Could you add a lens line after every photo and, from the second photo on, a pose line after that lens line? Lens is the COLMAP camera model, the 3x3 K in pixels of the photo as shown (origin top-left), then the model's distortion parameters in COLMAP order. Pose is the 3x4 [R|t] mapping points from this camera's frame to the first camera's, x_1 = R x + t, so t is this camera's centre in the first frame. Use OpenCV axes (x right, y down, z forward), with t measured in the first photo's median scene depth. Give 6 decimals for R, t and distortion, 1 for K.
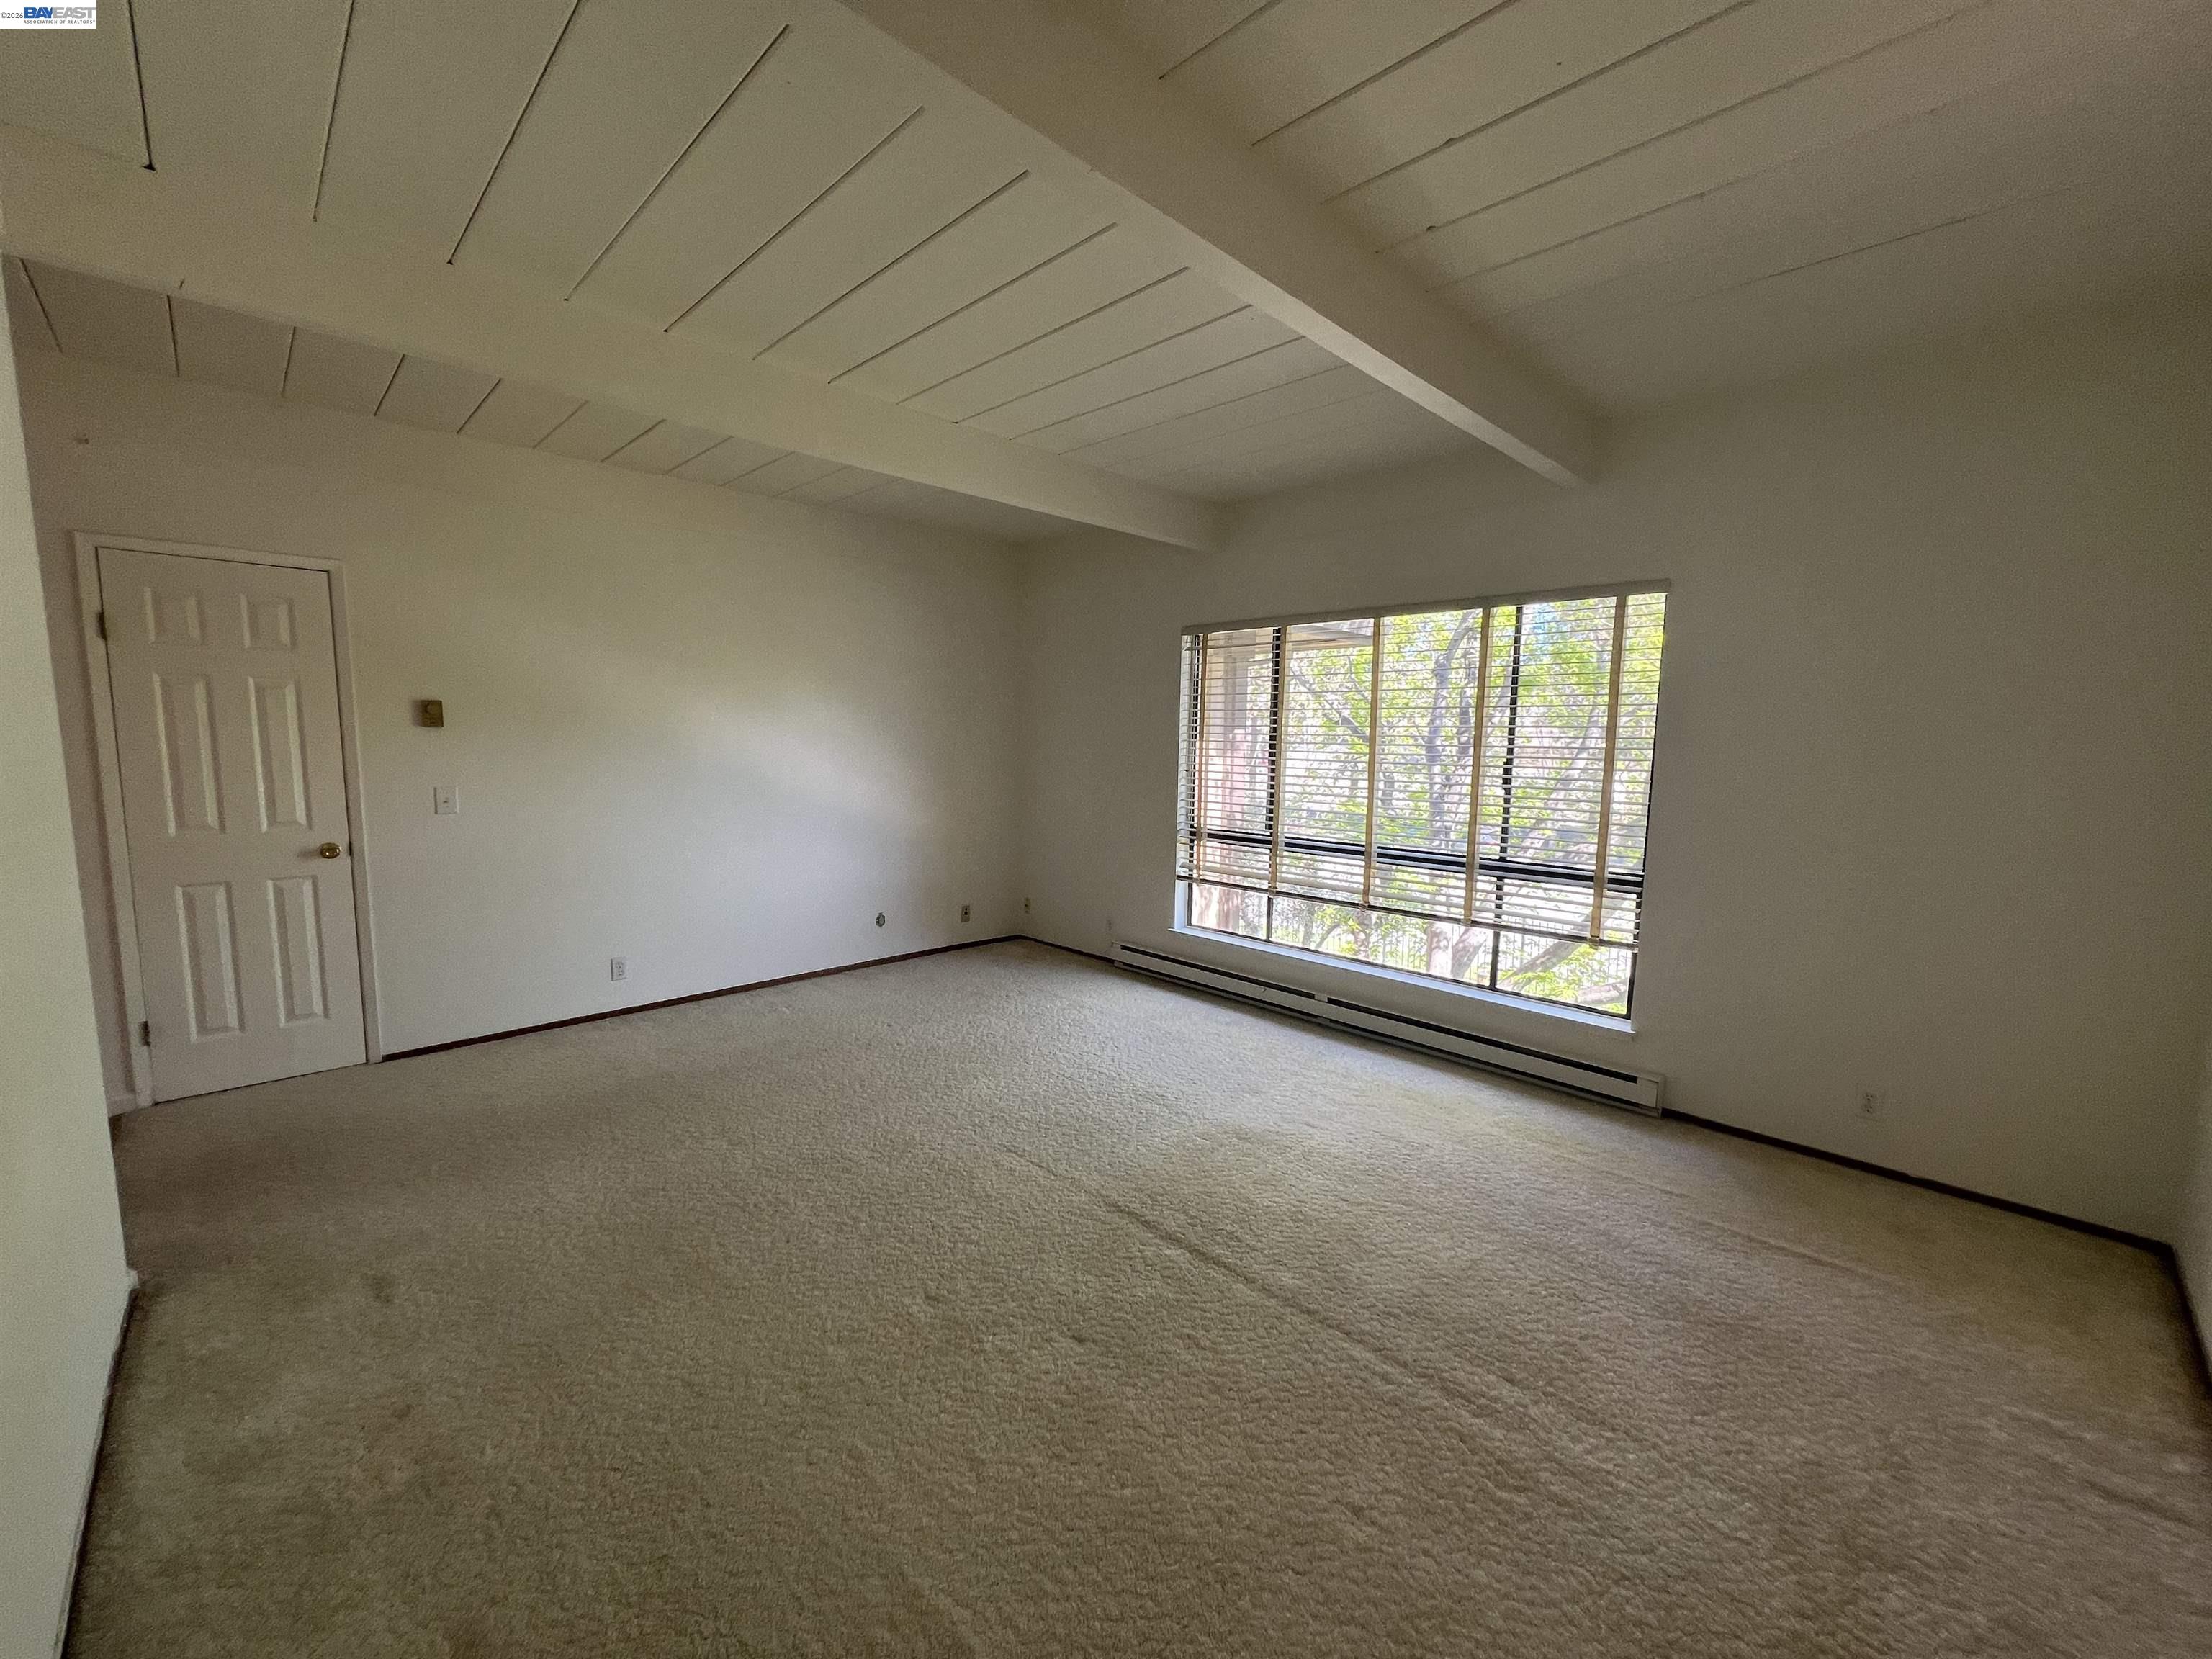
lens RADIAL K [[884.3, 0, 1095.9], [0, 884.3, 838.9], [0, 0, 1]] dist [0.000144, 0.000128]
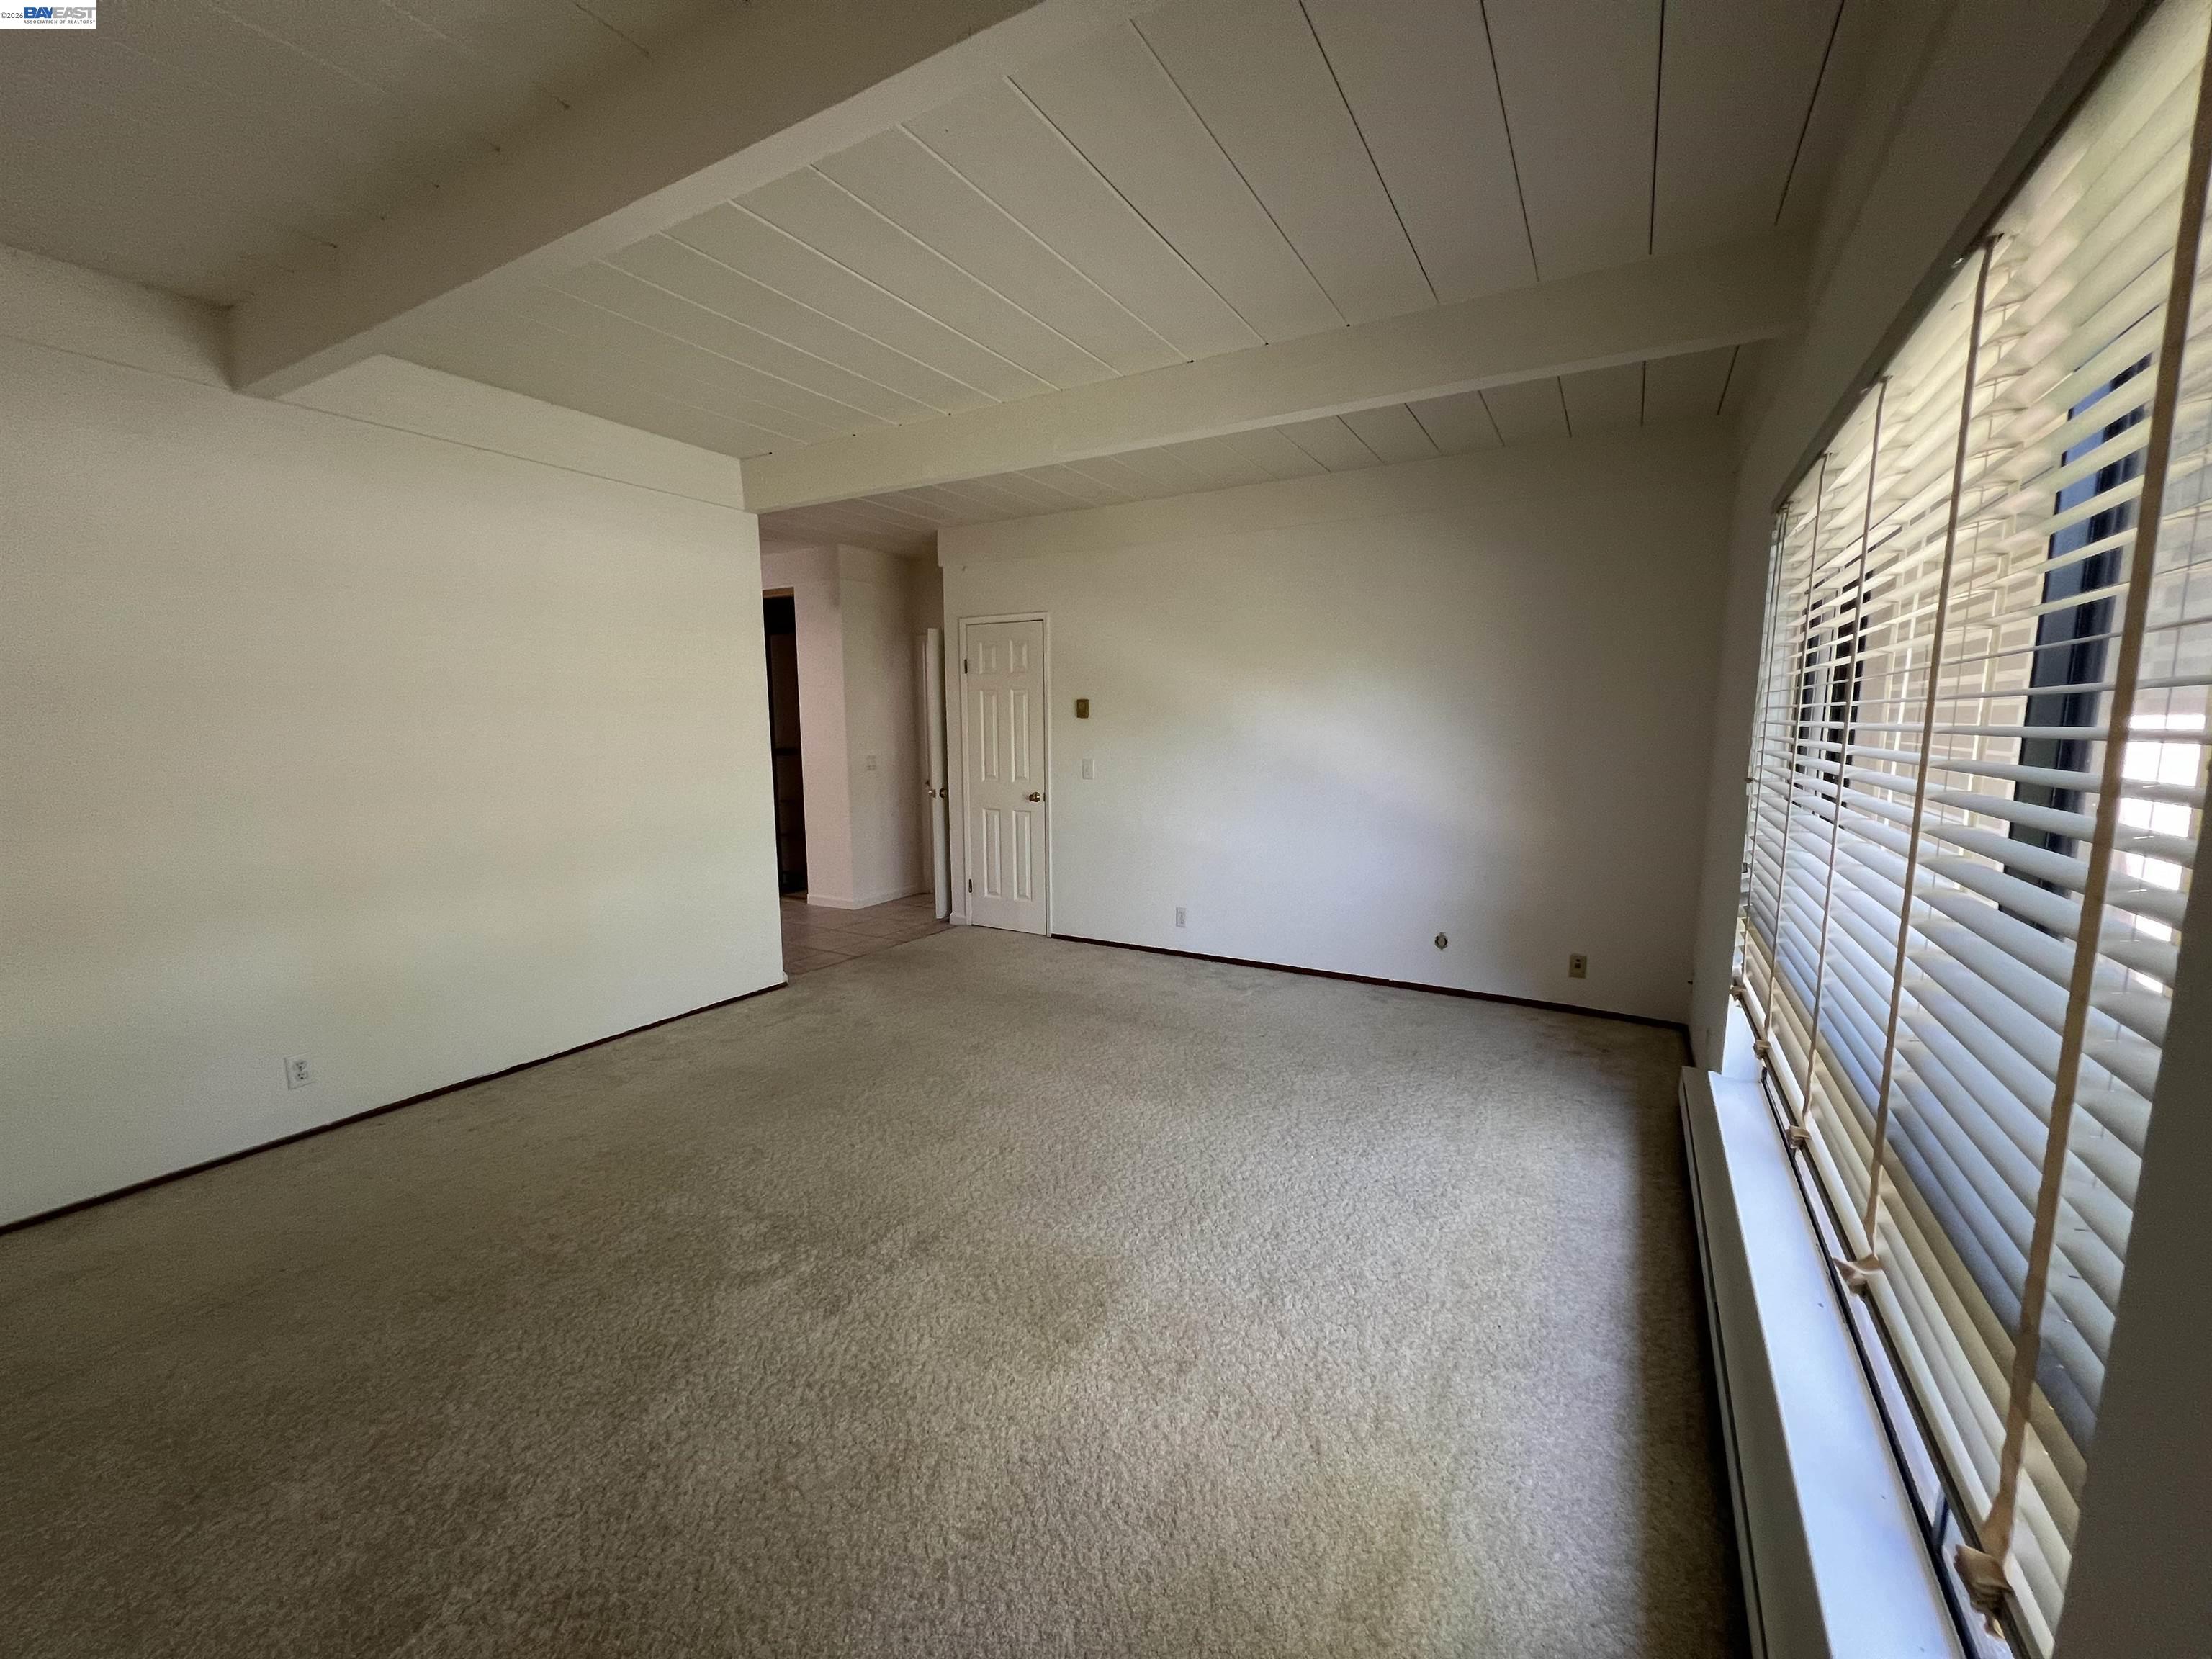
lens RADIAL K [[884.3, 0, 1113.3], [0, 884.3, 832.5], [0, 0, 1]] dist [0.000144, 0.000128]
pose [[0.261931, 0.106976, -0.959139, 0.640593], [-0.106281, 0.990990, 0.081504, -0.061693], [0.959217, 0.080590, 0.270940, 0.649756]]
